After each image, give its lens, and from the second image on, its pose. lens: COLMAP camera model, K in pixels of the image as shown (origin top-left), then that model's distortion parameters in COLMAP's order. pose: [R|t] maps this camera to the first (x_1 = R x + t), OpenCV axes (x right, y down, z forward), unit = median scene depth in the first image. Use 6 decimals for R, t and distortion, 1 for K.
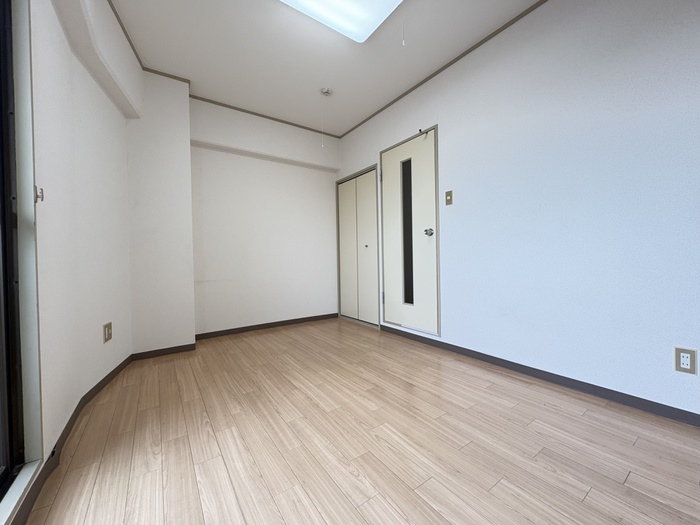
lens RADIAL K [[278.6, 0, 351.0], [0, 278.6, 263.5], [0, 0, 1]] dist [0.001494, -0.000622]
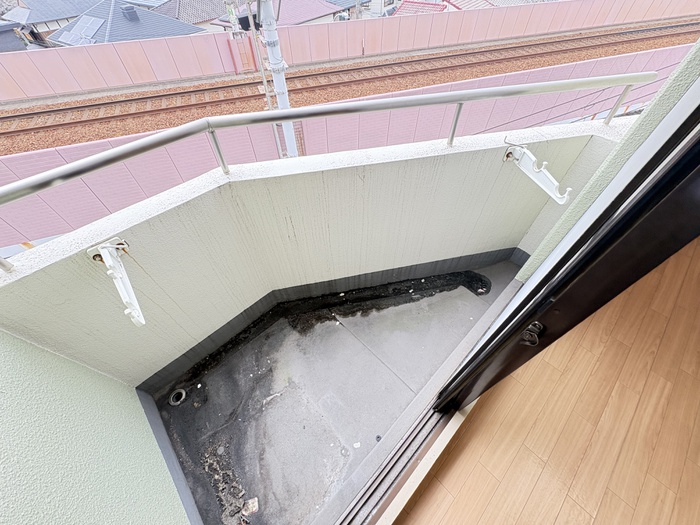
lens RADIAL K [[278.6, 0, 348.3], [0, 278.6, 262.3], [0, 0, 1]] dist [0.001494, -0.000622]
pose [[0.146977, 0.776461, -0.612786, -0.271941], [-0.004960, 0.620085, 0.784519, -0.434896], [0.989128, -0.112266, 0.094990, -0.201400]]
